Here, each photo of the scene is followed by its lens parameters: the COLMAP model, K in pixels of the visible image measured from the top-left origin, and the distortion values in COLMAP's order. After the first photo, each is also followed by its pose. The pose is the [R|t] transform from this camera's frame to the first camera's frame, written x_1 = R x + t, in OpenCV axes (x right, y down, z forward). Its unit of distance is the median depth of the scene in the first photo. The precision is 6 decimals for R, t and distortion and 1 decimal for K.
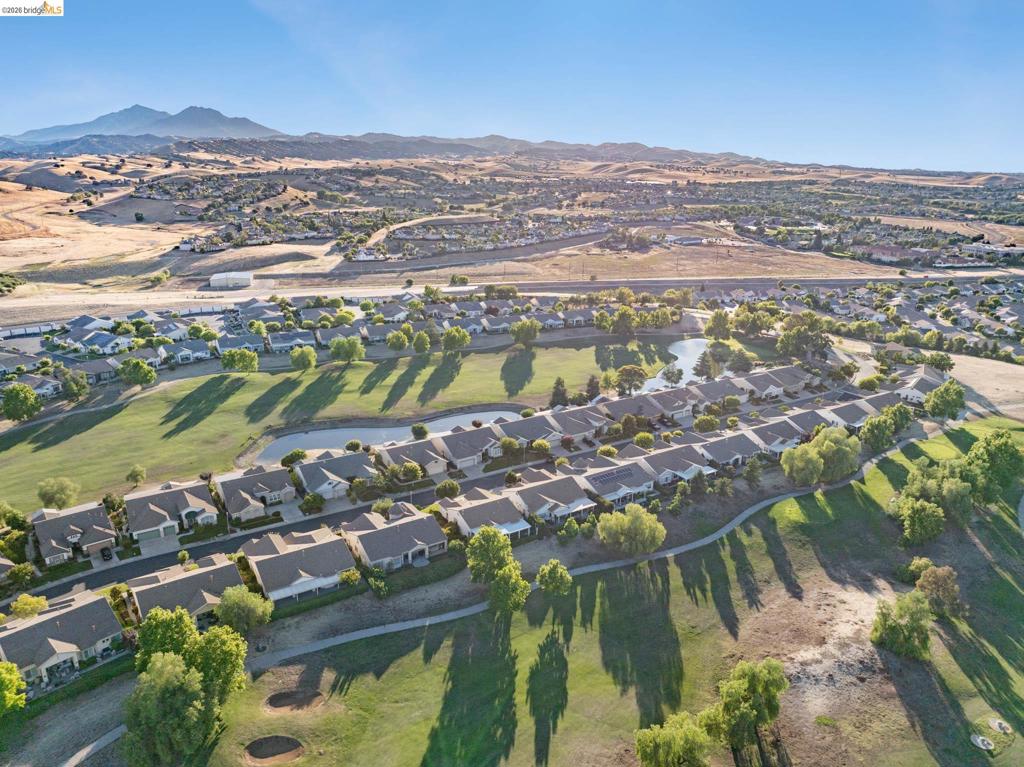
lens RADIAL K [[713.1, 0, 512.0], [0, 713.1, 383.5], [0, 0, 1]] dist [-0.033007, -0.006694]
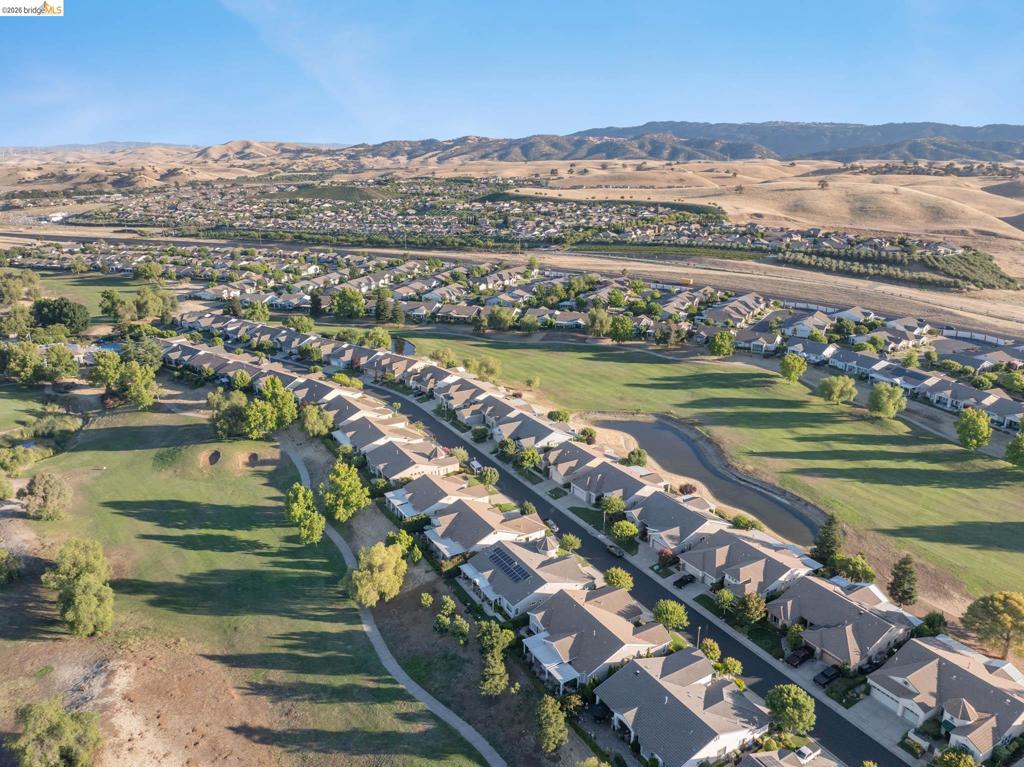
lens RADIAL K [[713.1, 0, 512.0], [0, 713.1, 383.5], [0, 0, 1]] dist [-0.033007, -0.006694]
pose [[-0.023181, 0.293561, -0.955659, 0.593426], [-0.302038, 0.909190, 0.286613, -0.191063], [0.953014, 0.295290, 0.067590, 0.667176]]
